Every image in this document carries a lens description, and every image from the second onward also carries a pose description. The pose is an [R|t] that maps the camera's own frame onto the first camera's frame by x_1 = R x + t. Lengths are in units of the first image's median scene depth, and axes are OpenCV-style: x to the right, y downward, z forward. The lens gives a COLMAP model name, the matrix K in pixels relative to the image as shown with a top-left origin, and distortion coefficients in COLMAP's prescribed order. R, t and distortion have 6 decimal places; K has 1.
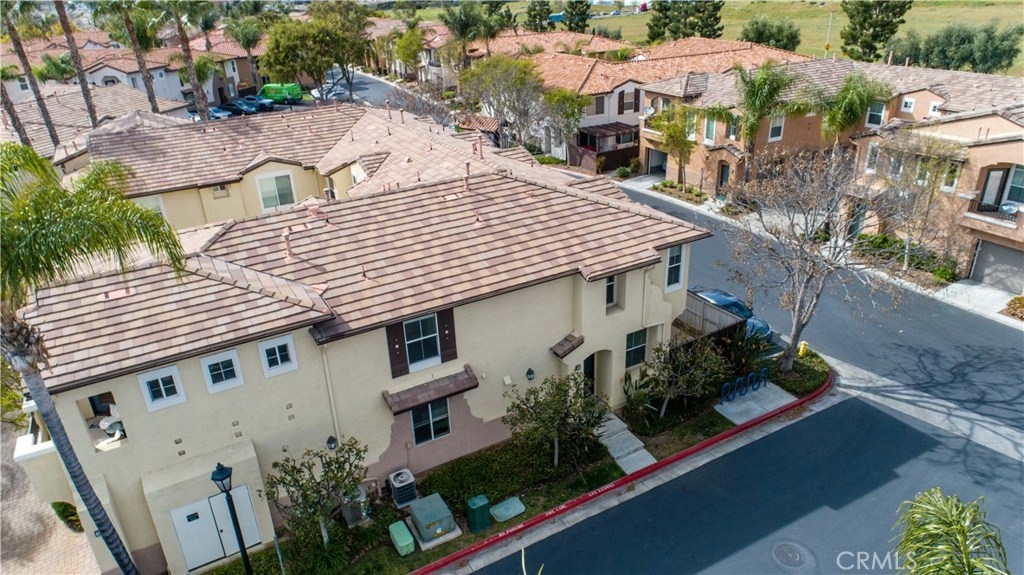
lens RADIAL K [[678.7, 0, 513.0], [0, 678.7, 288.9], [0, 0, 1]] dist [0.000641, 0.005427]
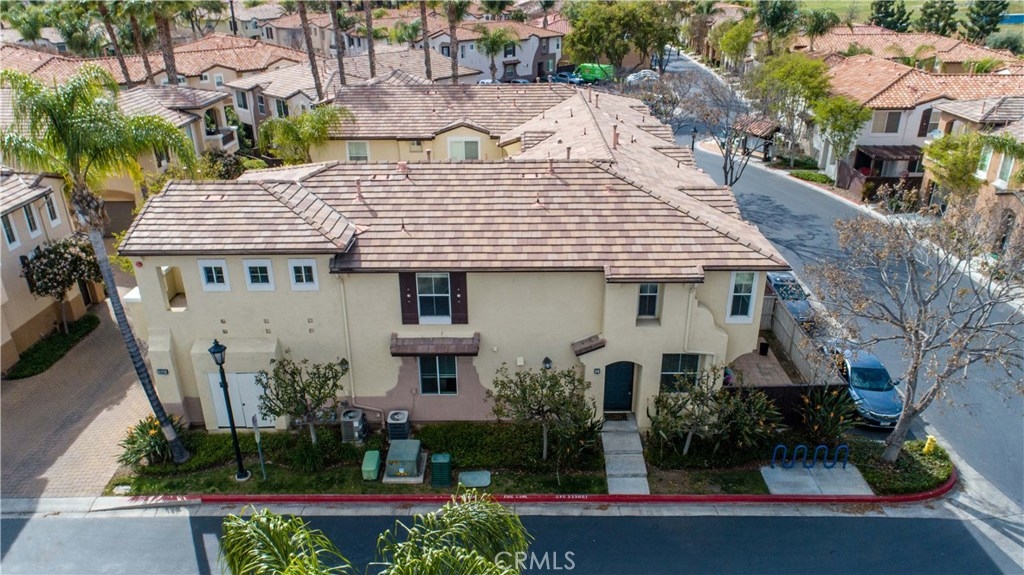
lens RADIAL K [[720.1, 0, 512.0], [0, 720.1, 286.7], [0, 0, 1]] dist [0.005117, 0.004040]
pose [[0.866621, 0.231723, -0.441896, 0.416192], [-0.234392, 0.970884, 0.049440, -0.021897], [0.440486, 0.060731, 0.895703, 0.030442]]
